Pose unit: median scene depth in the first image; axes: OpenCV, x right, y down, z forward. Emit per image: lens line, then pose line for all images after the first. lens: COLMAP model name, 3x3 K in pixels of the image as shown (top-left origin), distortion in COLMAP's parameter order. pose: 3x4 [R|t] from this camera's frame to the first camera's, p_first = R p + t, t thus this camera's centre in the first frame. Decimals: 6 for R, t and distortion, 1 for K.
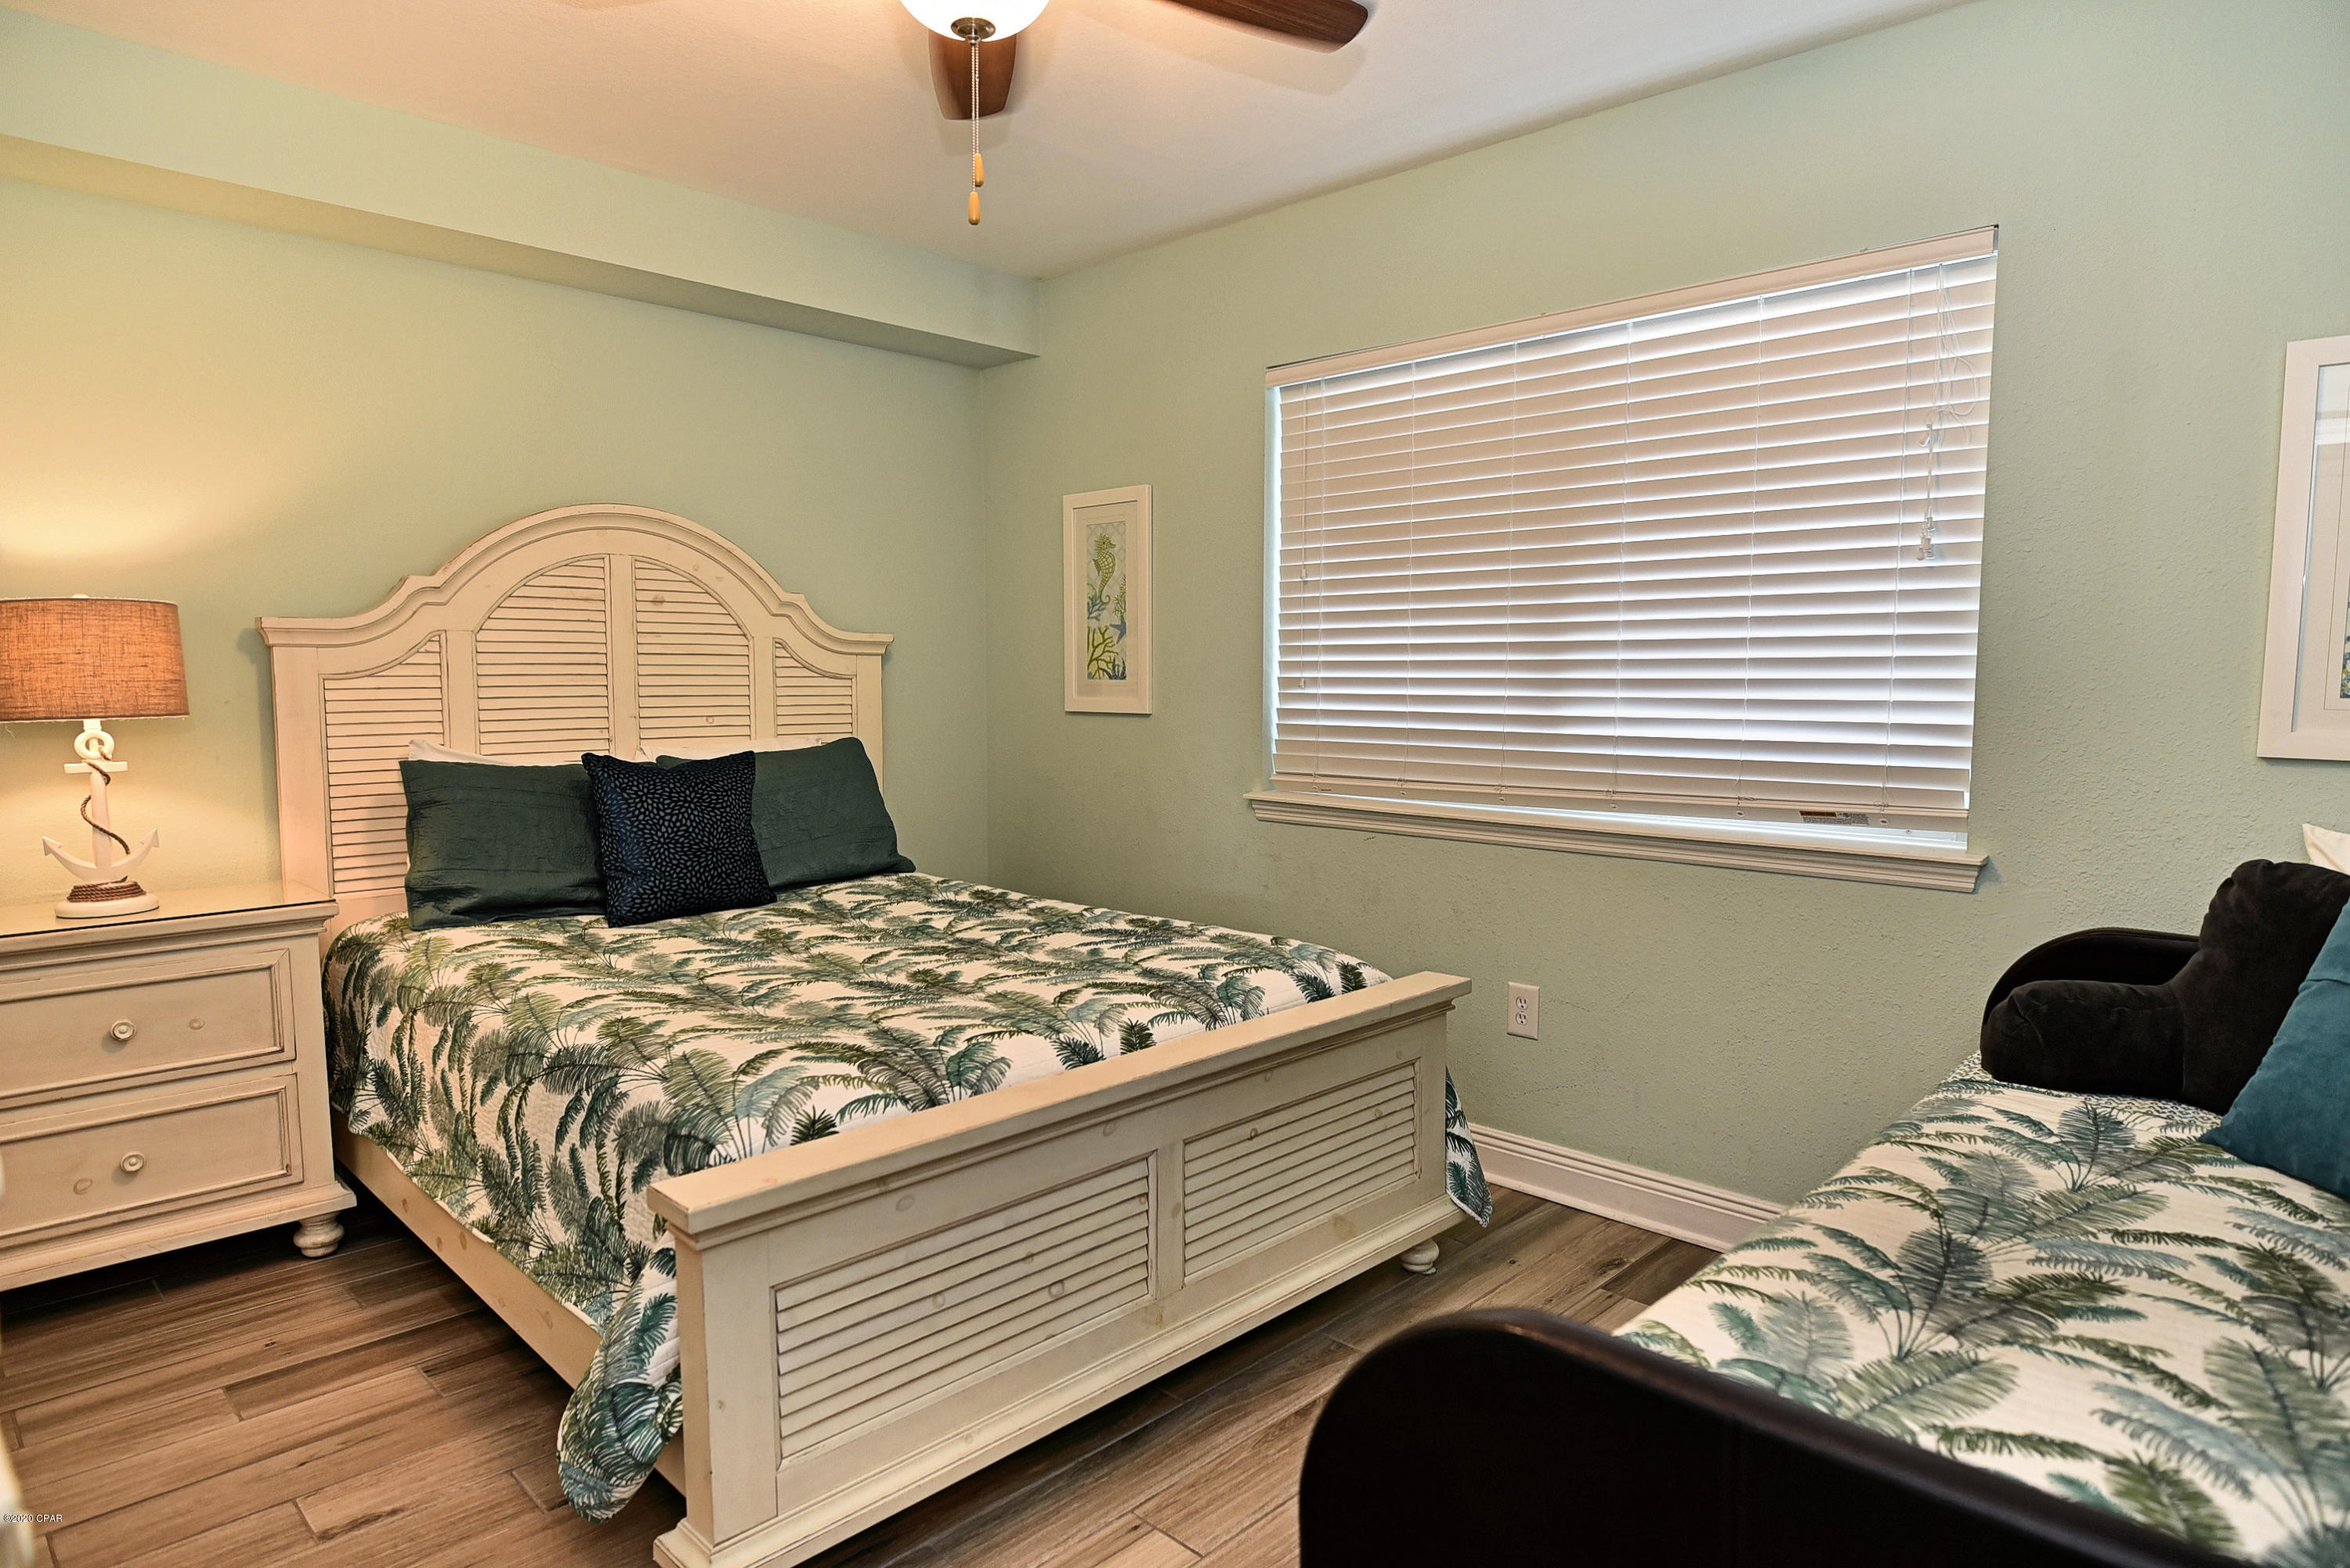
lens RADIAL K [[1357.0, 0, 1182.2], [0, 1357.0, 793.5], [0, 0, 1]] dist [-0.031453, 0.009647]
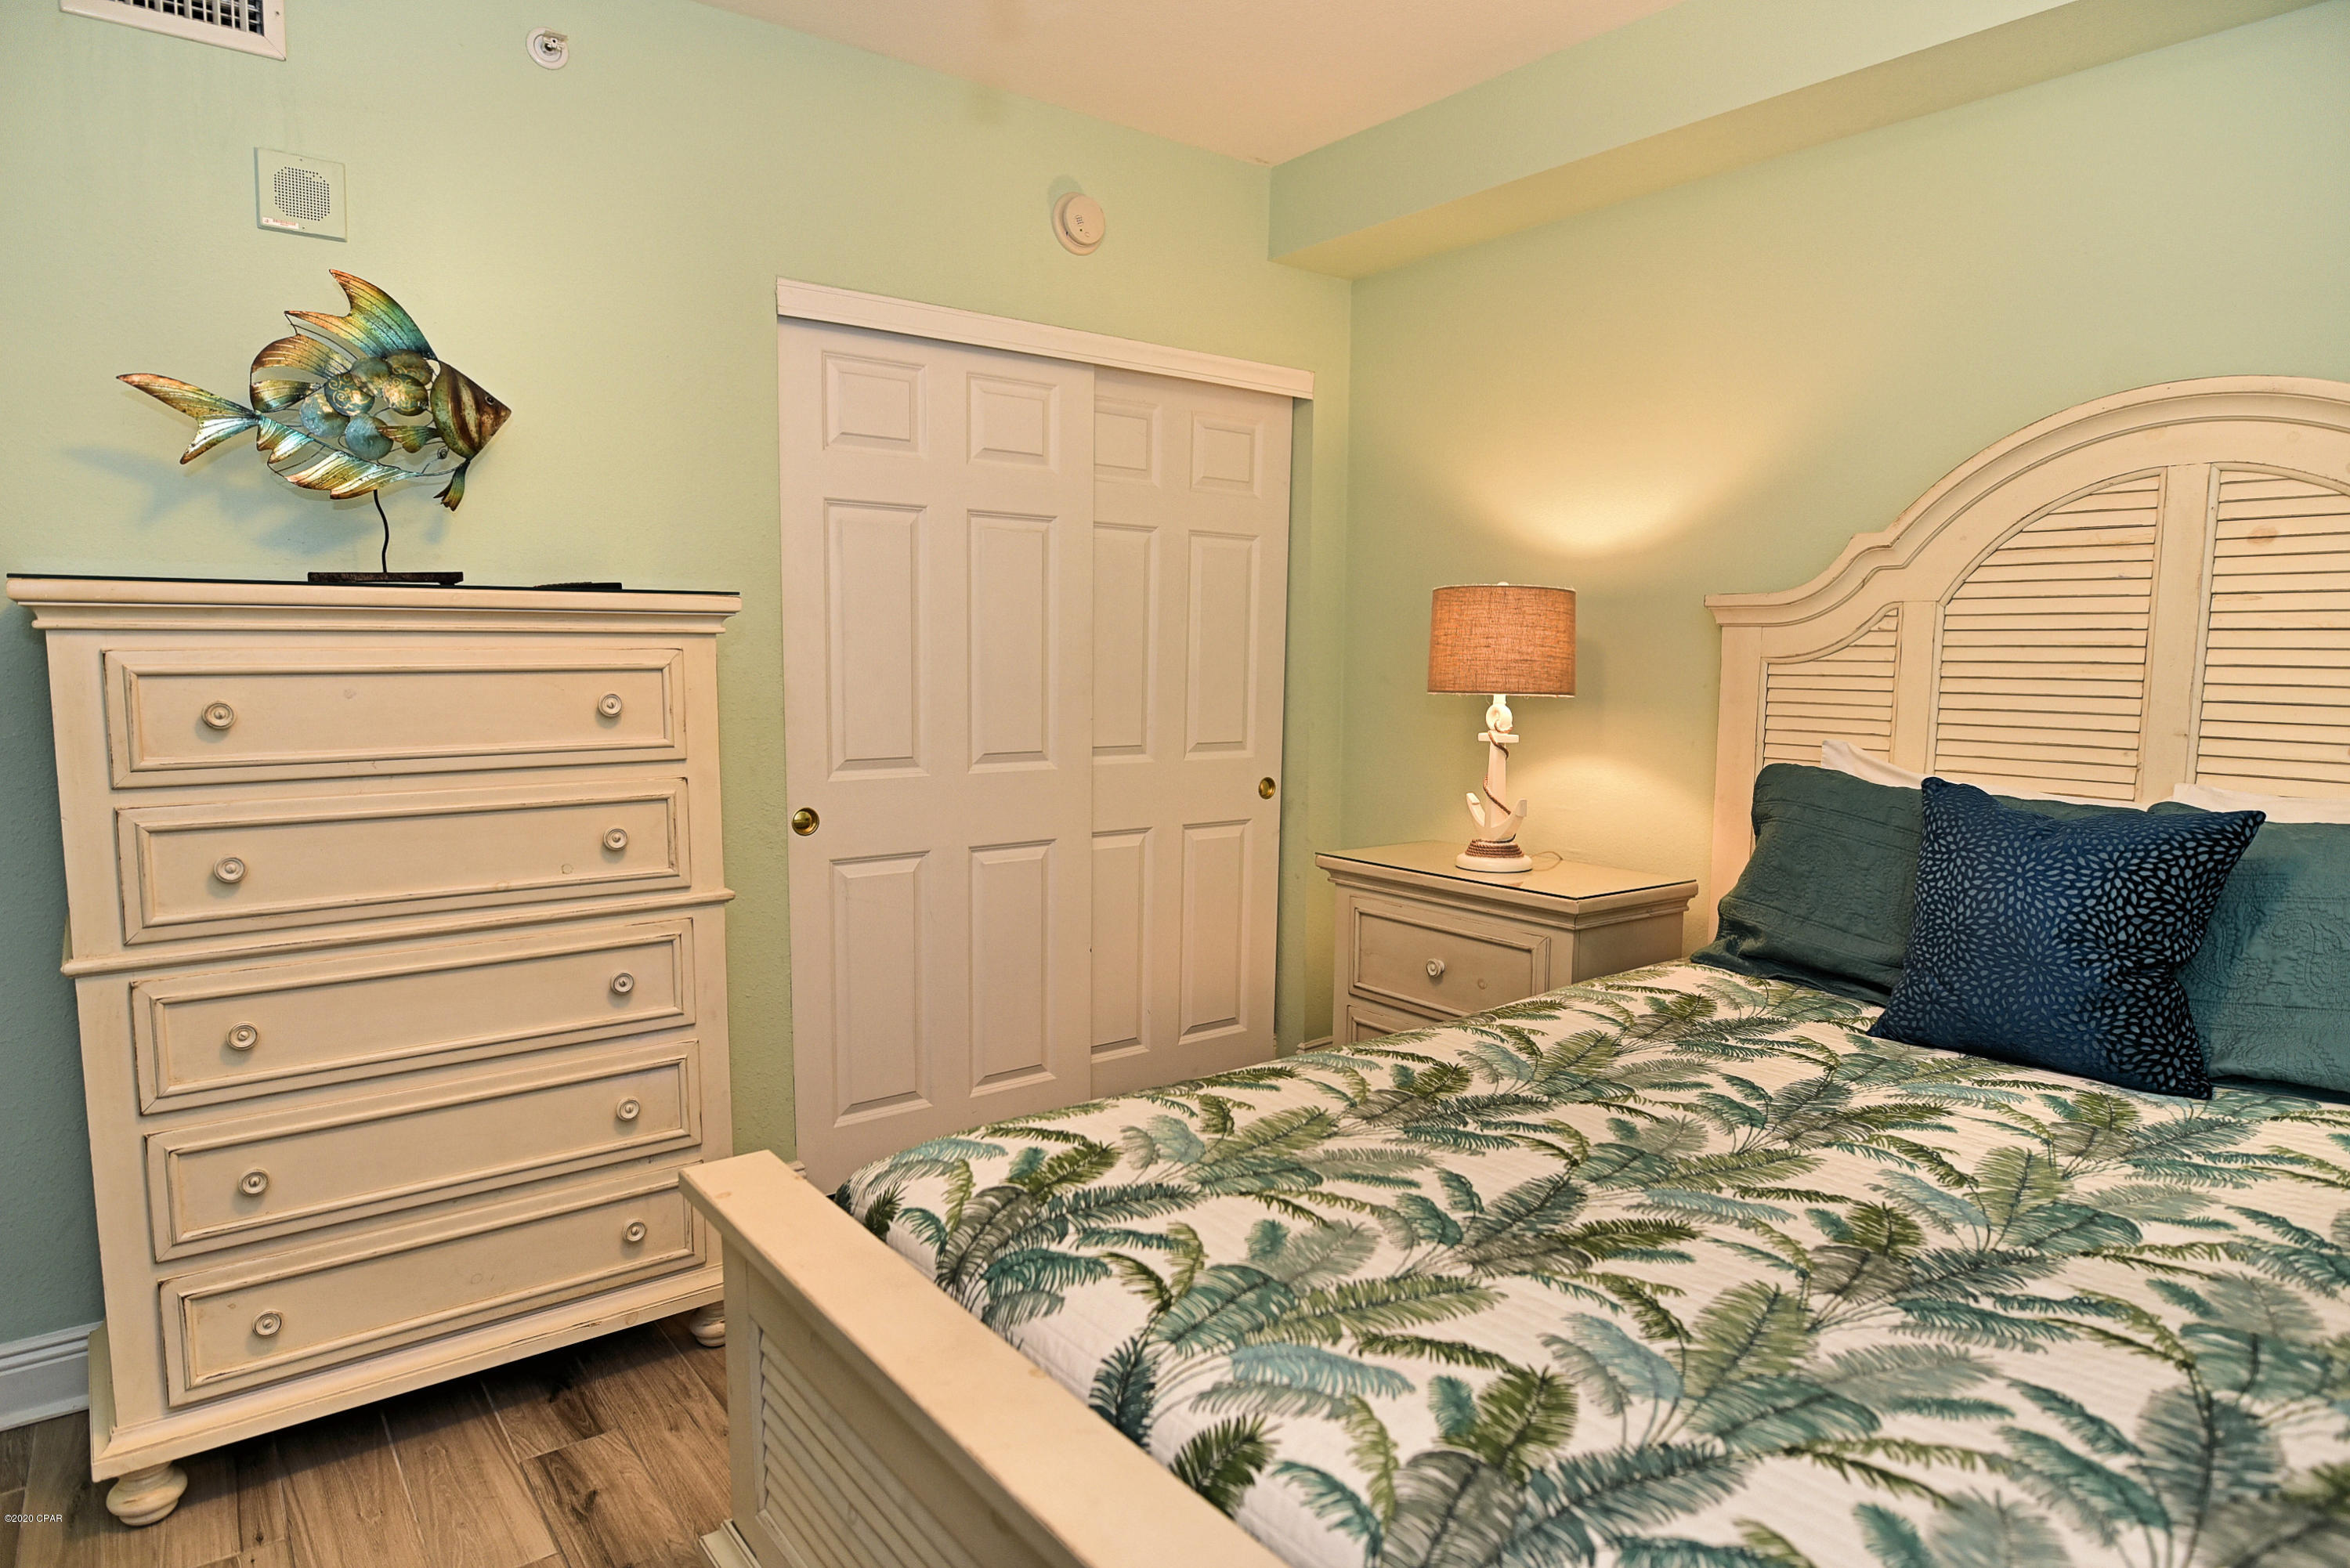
lens RADIAL K [[1357.0, 0, 1182.2], [0, 1357.0, 793.5], [0, 0, 1]] dist [-0.031453, 0.009647]
pose [[-0.145515, 0.100003, -0.984289, 0.270064], [-0.097332, 0.988605, 0.114831, -0.061841], [0.984557, 0.112513, -0.134124, 0.712791]]
